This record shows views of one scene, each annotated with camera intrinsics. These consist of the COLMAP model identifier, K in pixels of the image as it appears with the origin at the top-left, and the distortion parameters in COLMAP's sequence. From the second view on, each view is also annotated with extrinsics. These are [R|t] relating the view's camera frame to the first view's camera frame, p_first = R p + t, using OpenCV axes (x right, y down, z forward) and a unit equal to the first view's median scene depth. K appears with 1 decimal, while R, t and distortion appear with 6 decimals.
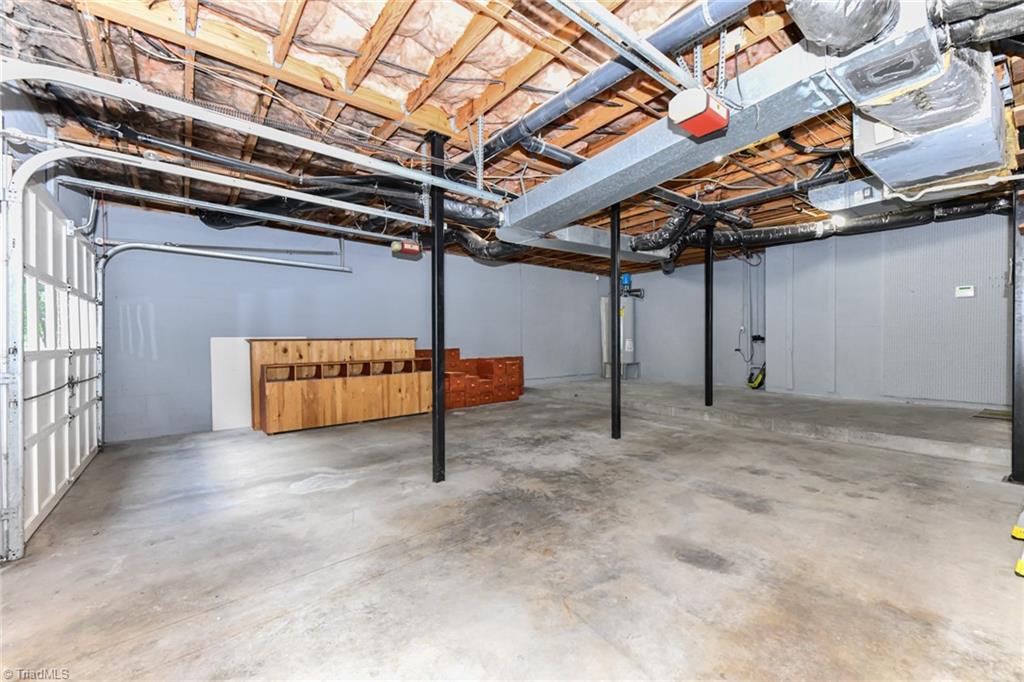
lens RADIAL K [[414.1, 0, 515.7], [0, 414.1, 343.9], [0, 0, 1]] dist [0.026984, 0.000614]
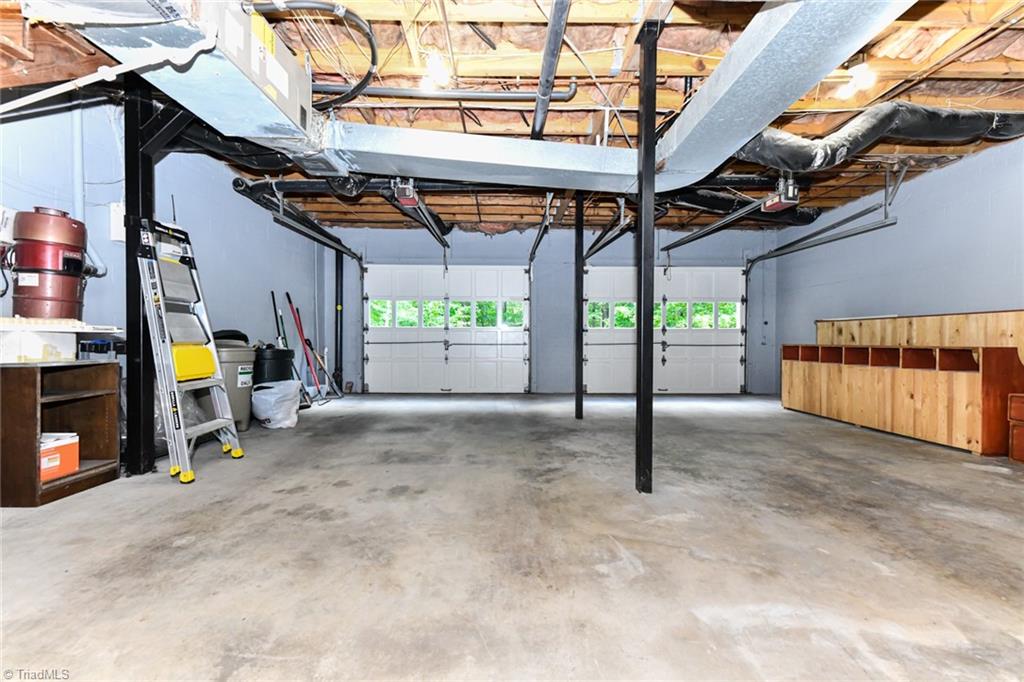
lens RADIAL K [[414.1, 0, 514.2], [0, 414.1, 338.2], [0, 0, 1]] dist [0.026984, 0.000614]
pose [[-0.609292, 0.009492, -0.792889, 0.906264], [-0.000155, 0.999927, 0.012089, 0.027689], [0.792946, 0.007489, -0.609246, 1.406347]]
